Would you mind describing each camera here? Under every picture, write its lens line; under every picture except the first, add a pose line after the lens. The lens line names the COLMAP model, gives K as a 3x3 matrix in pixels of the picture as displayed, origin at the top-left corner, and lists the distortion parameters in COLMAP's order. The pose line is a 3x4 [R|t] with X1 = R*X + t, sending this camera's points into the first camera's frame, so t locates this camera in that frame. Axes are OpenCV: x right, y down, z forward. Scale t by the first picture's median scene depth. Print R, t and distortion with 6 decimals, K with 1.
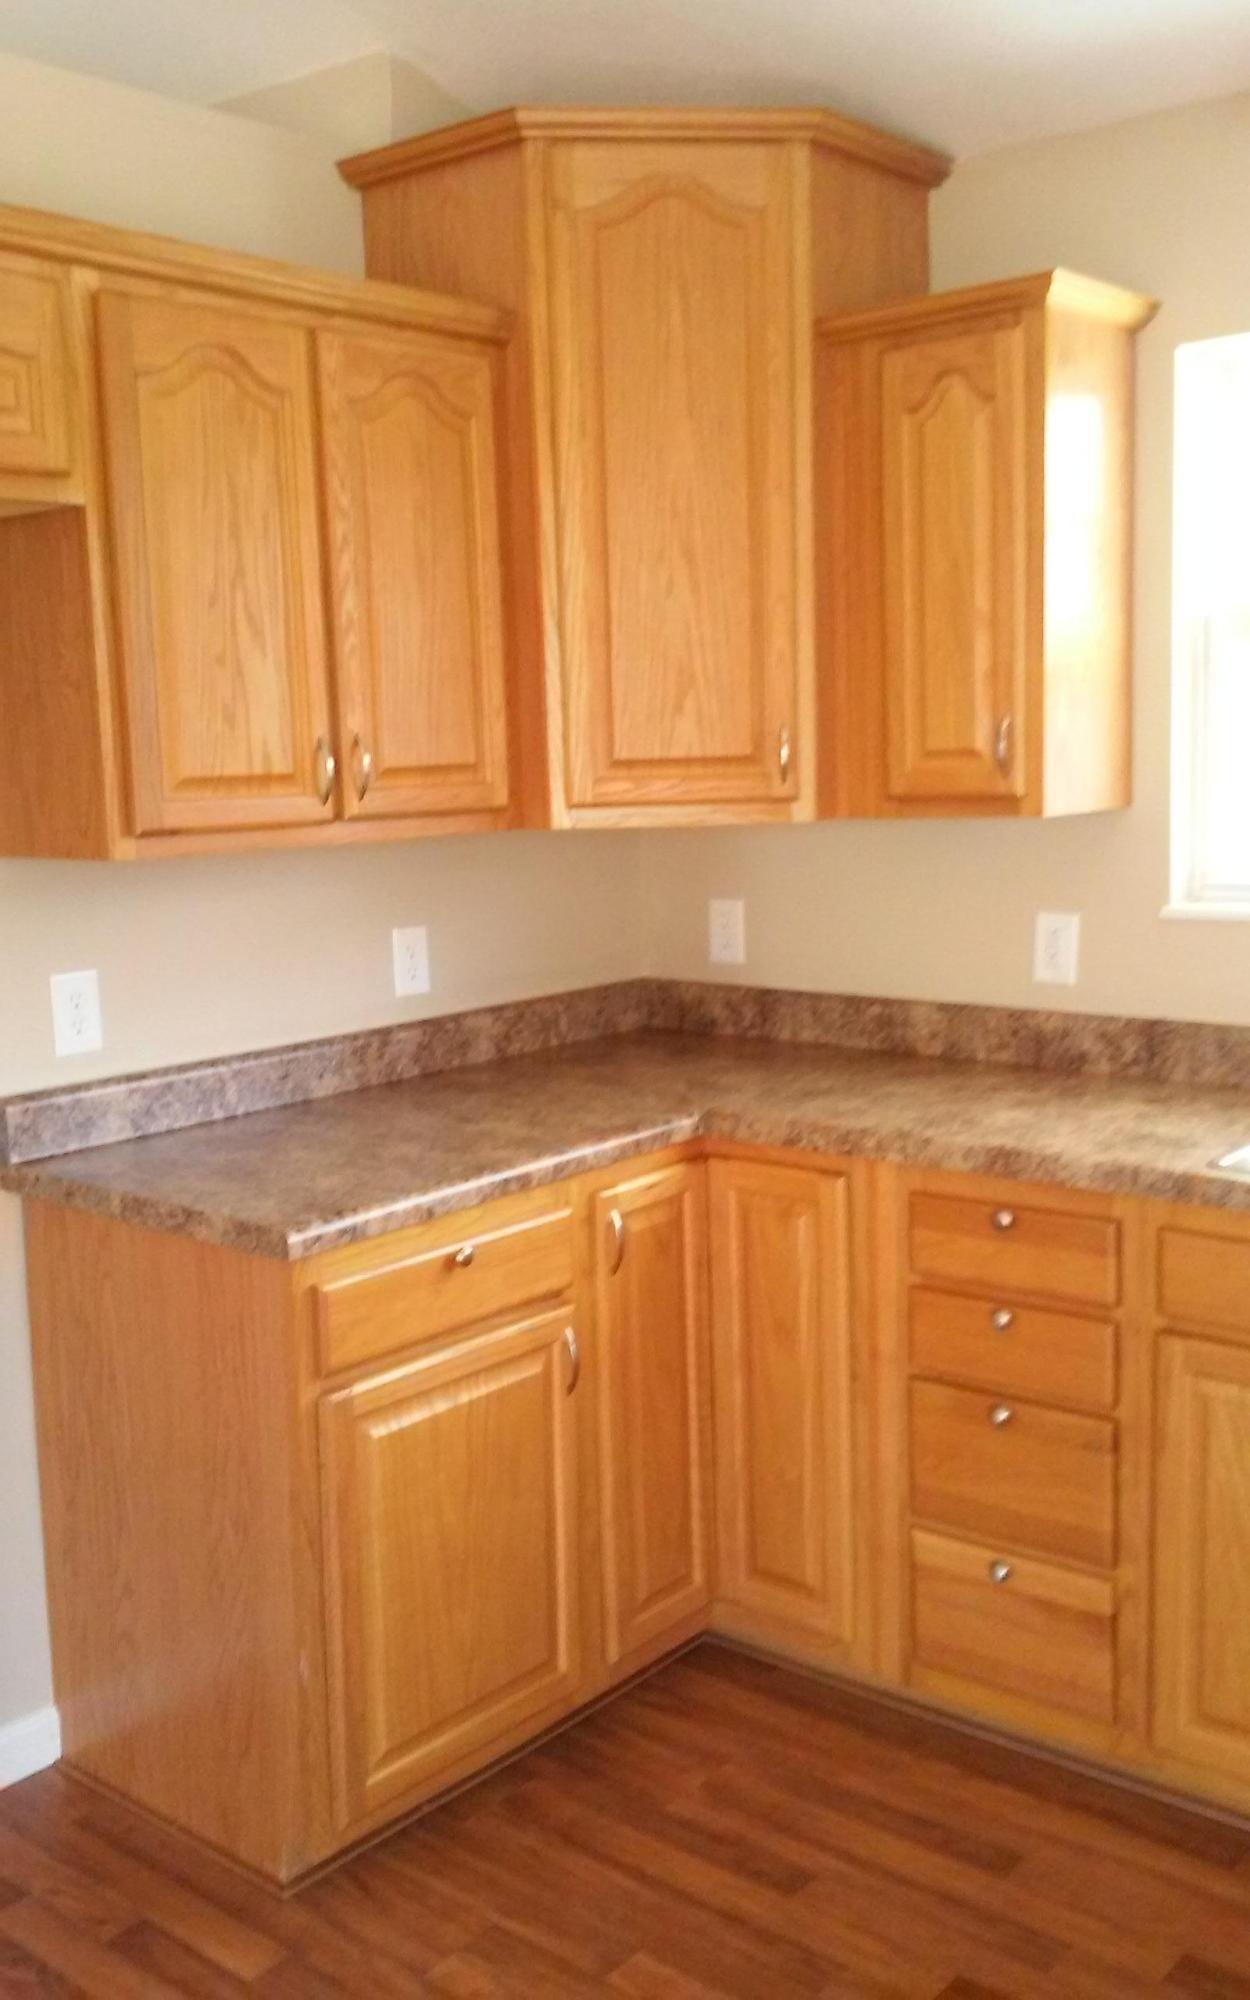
lens RADIAL K [[1950.1, 0, 625.0], [0, 1950.1, 1000.0], [0, 0, 1]] dist [0.158934, -0.395681]
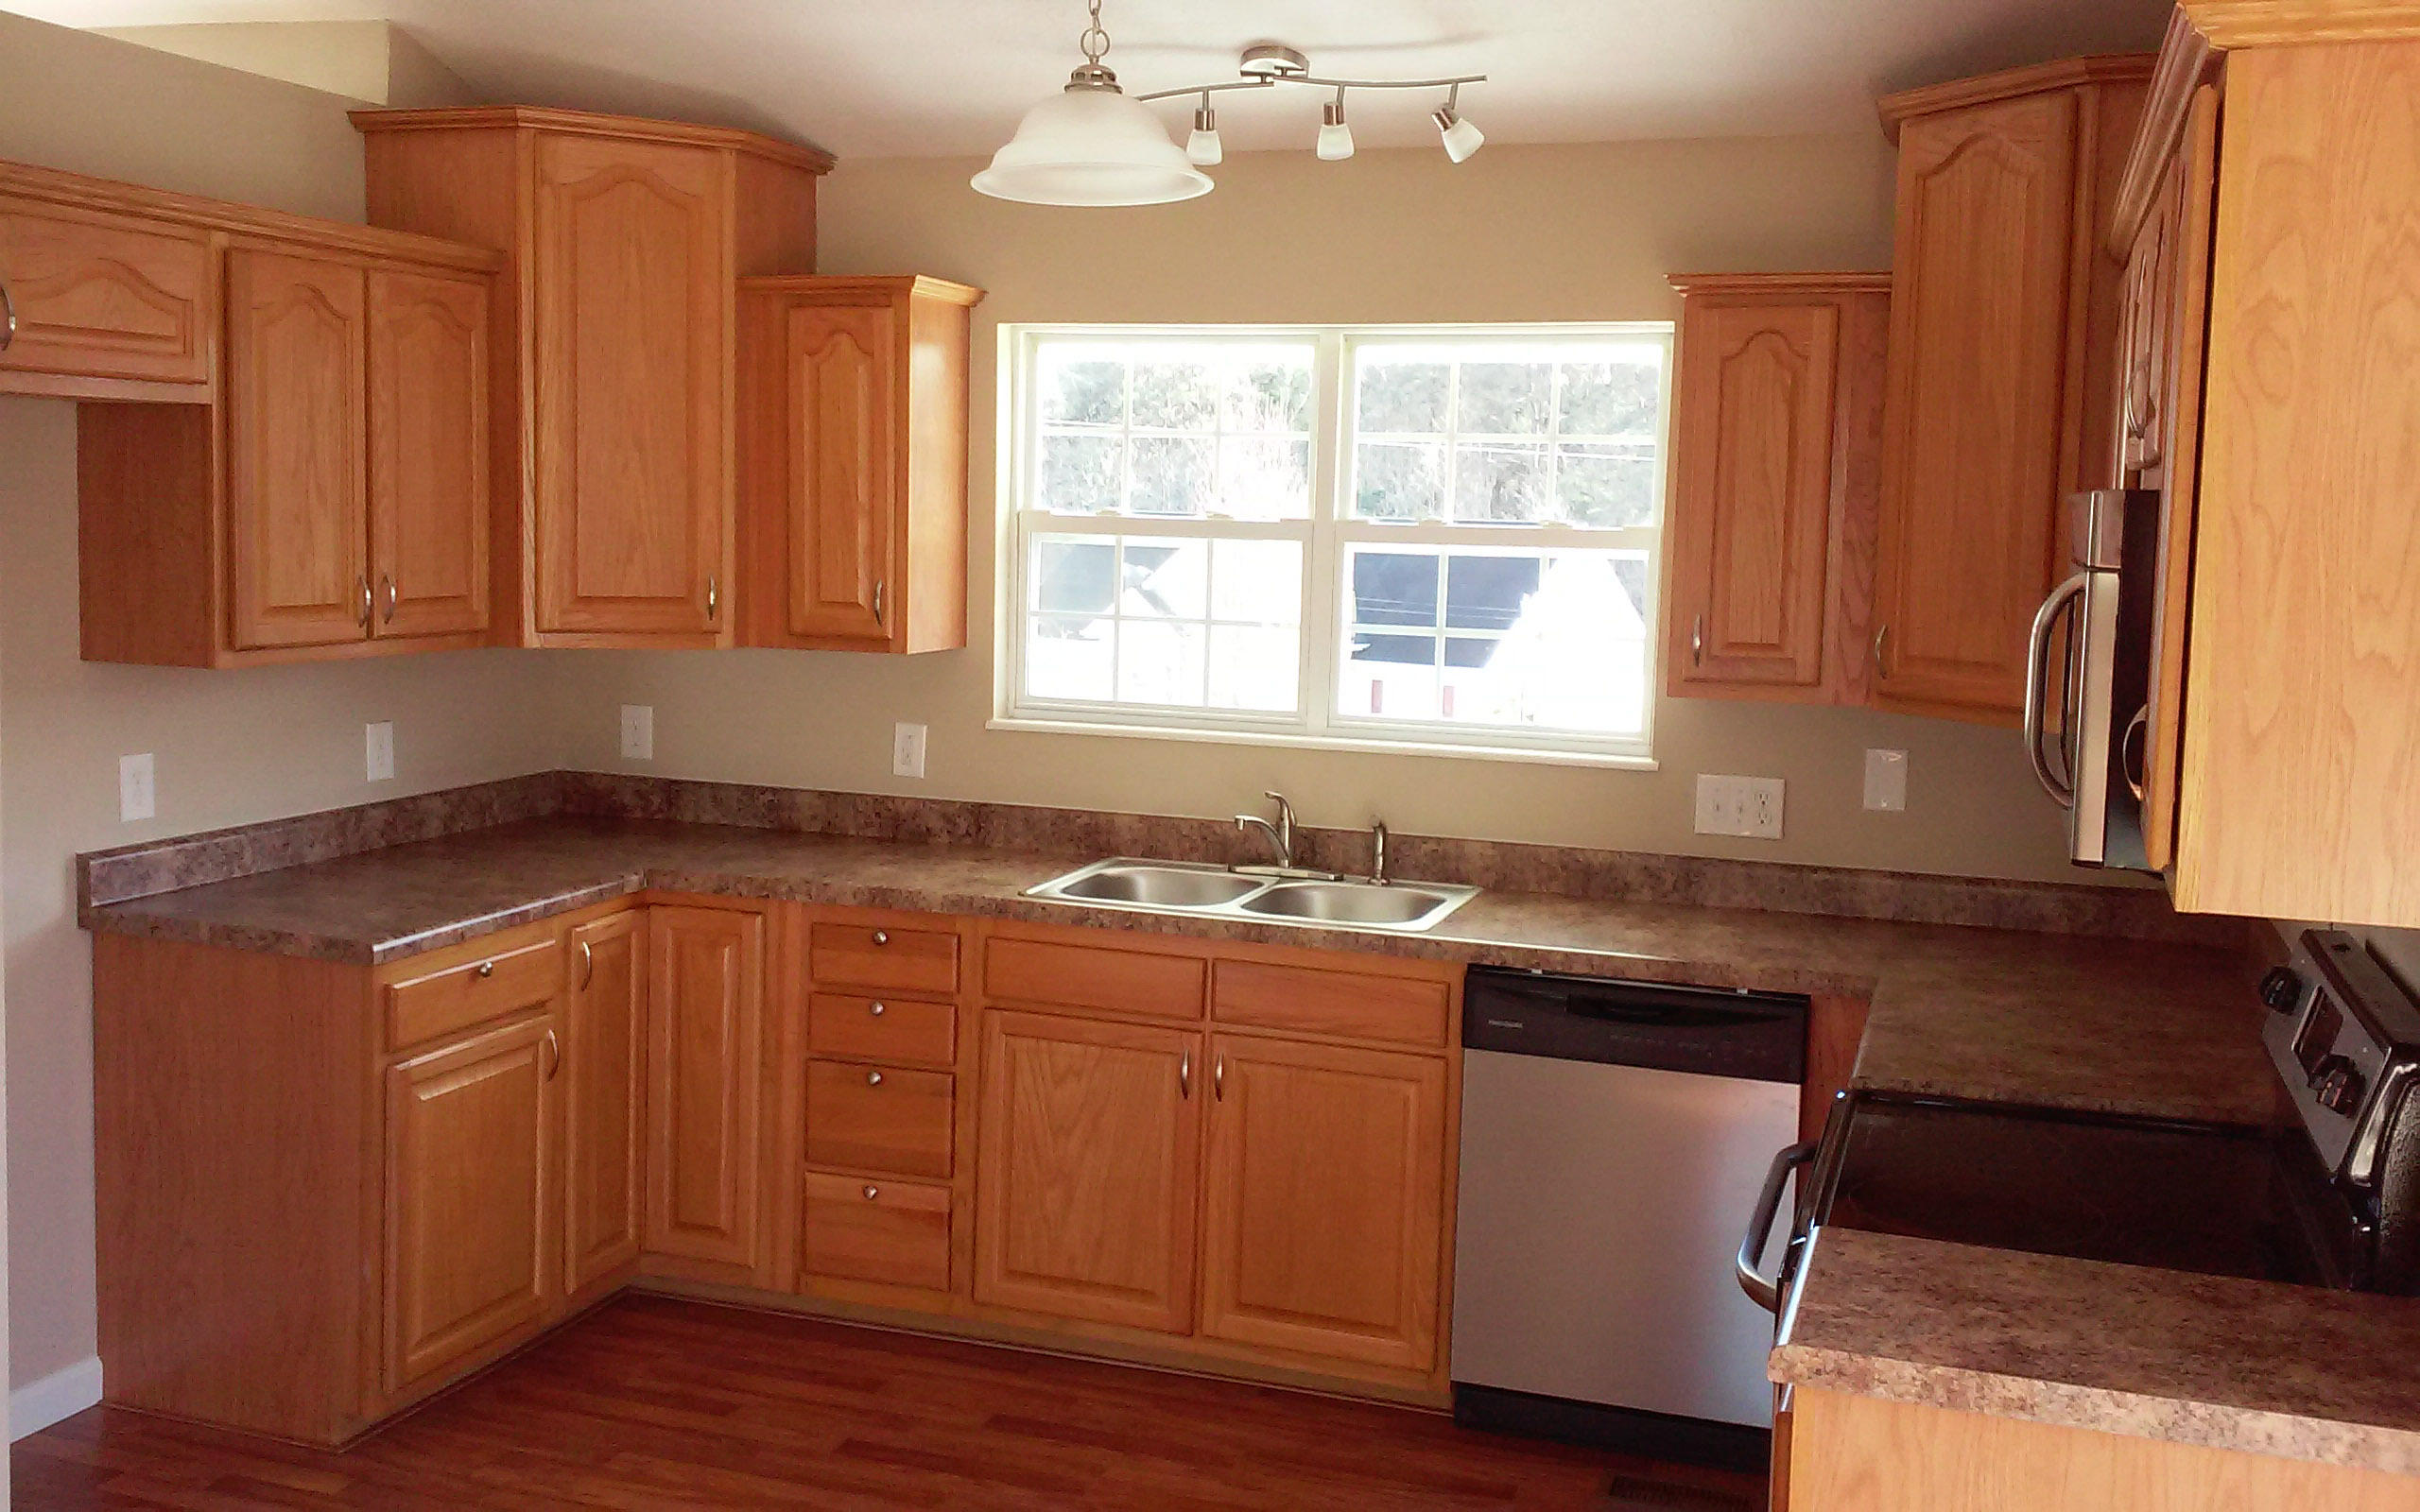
lens RADIAL K [[2359.2, 0, 1210.0], [0, 2359.2, 756.0], [0, 0, 1]] dist [0.158934, -0.395681]
pose [[0.932004, 0.016015, 0.362095, -0.192678], [-0.005519, 0.999535, -0.030002, 0.027808], [-0.362407, 0.025963, 0.931658, -0.637549]]
